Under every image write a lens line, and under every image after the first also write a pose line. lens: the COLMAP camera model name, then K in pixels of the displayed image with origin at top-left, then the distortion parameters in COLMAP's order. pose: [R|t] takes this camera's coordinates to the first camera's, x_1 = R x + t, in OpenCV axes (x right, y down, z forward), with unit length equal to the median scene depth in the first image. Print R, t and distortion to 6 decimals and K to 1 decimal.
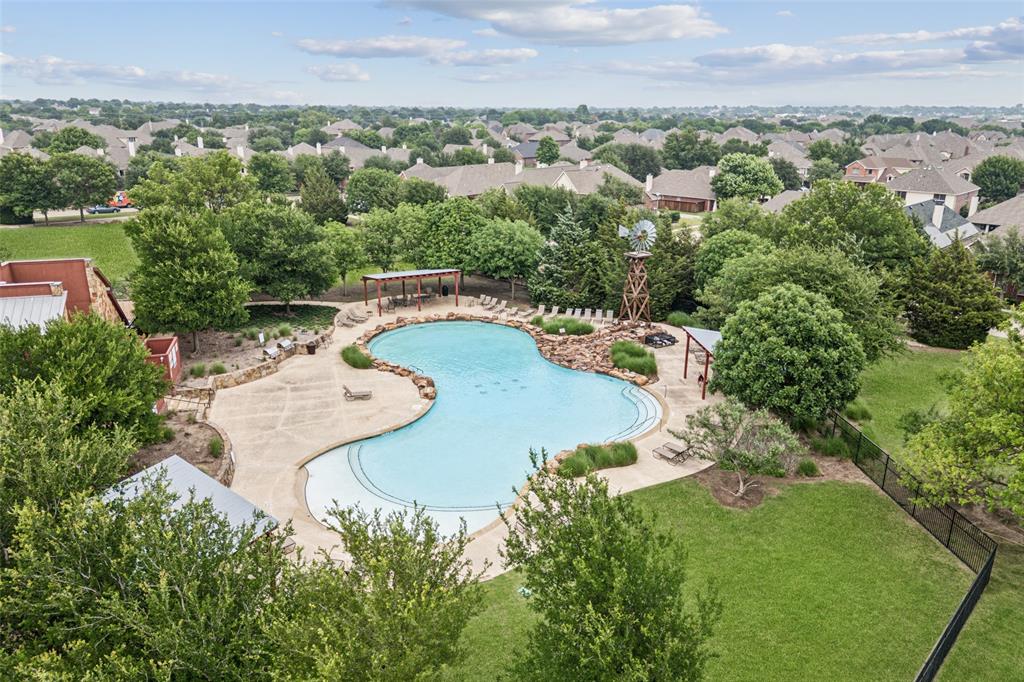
lens RADIAL K [[706.1, 0, 509.2], [0, 706.1, 339.8], [0, 0, 1]] dist [0.004765, 0.000119]
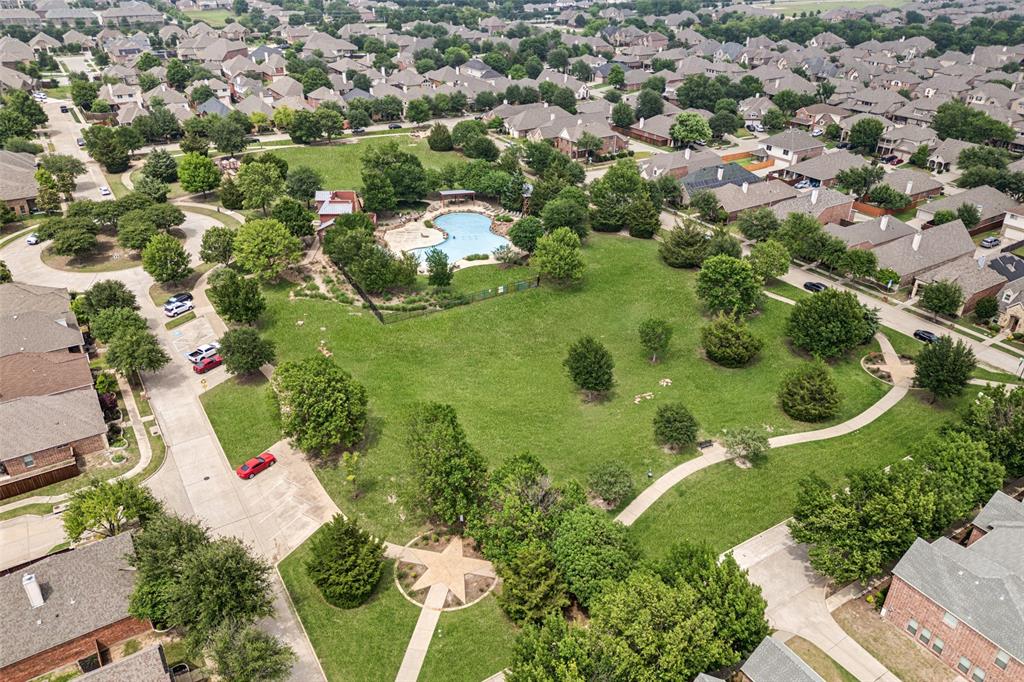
lens RADIAL K [[706.1, 0, 513.4], [0, 706.1, 342.4], [0, 0, 1]] dist [0.004765, 0.000119]
pose [[0.972615, 0.118276, -0.200078, 0.679372], [-0.074681, 0.974222, 0.212870, -0.128374], [0.220098, -0.192098, 0.956376, -1.632580]]
